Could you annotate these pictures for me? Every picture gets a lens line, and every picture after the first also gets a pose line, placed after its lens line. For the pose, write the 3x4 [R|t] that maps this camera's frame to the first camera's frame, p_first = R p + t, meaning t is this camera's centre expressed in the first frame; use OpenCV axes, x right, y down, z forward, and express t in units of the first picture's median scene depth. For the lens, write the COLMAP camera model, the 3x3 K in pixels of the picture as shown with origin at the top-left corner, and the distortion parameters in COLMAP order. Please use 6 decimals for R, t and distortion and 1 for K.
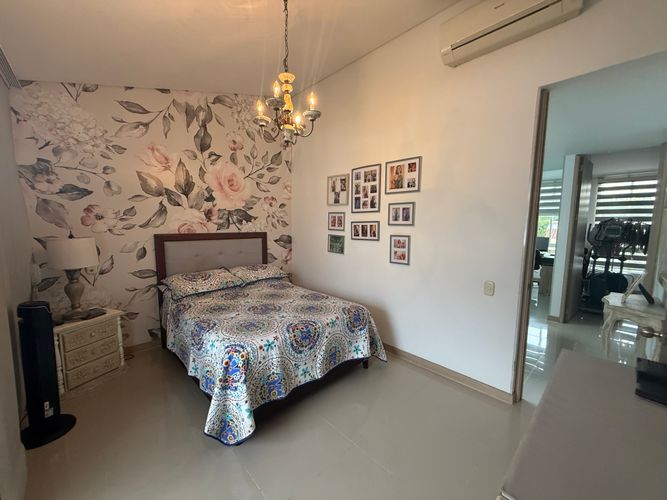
lens RADIAL K [[266.7, 0, 331.9], [0, 266.7, 247.2], [0, 0, 1]] dist [-0.000508, 0.000415]
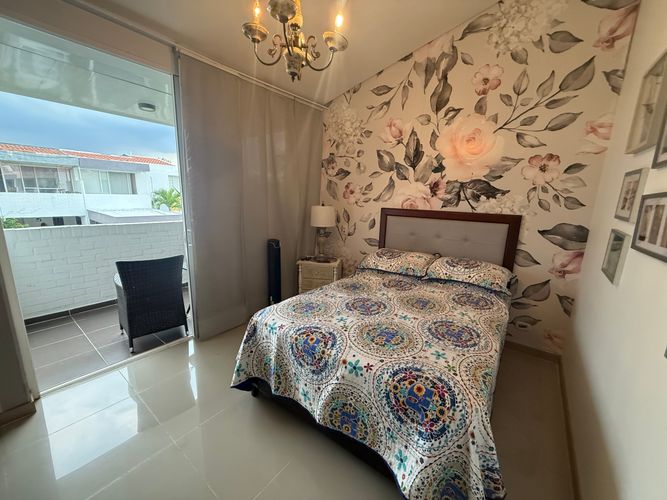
lens RADIAL K [[266.7, 0, 332.5], [0, 266.7, 248.9], [0, 0, 1]] dist [-0.000508, 0.000415]
pose [[0.161668, 0.186911, -0.968983, 0.384062], [-0.118024, 0.978514, 0.169058, -0.044898], [0.979762, 0.087032, 0.180255, 0.624568]]
